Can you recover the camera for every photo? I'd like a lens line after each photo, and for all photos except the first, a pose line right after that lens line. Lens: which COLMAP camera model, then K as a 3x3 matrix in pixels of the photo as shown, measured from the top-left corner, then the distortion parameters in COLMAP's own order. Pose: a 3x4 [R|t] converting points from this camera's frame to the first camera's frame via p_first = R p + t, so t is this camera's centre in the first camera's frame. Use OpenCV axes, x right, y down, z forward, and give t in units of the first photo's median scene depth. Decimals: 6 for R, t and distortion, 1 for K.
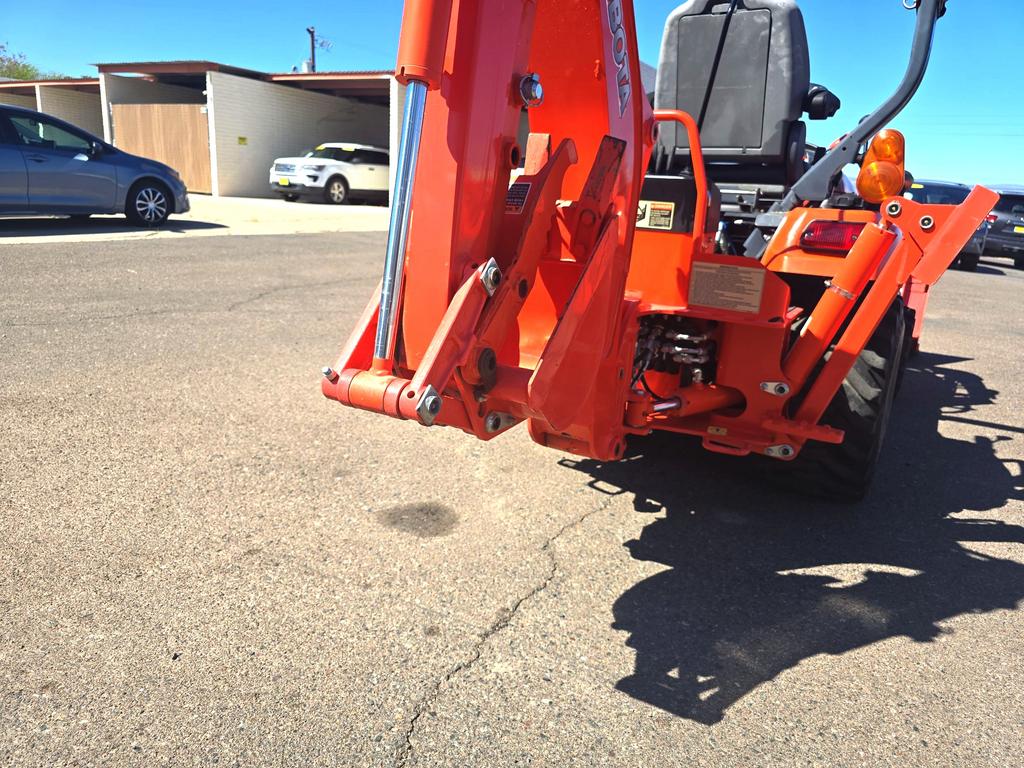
lens RADIAL K [[670.9, 0, 510.3], [0, 670.9, 389.6], [0, 0, 1]] dist [-0.018720, -0.002573]
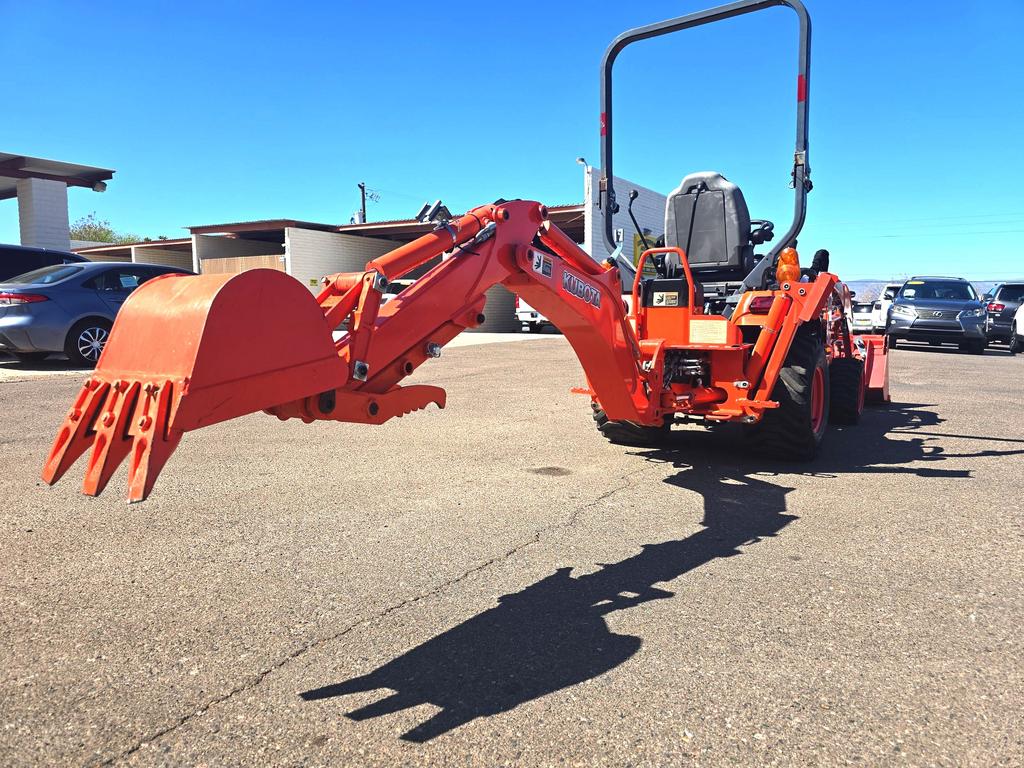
lens RADIAL K [[670.9, 0, 509.6], [0, 670.9, 384.2], [0, 0, 1]] dist [-0.018720, -0.002573]
pose [[0.996917, -0.054450, -0.056499, -0.124210], [0.043036, 0.981505, -0.186535, 0.277467], [0.065611, 0.183529, 0.980822, -0.759167]]
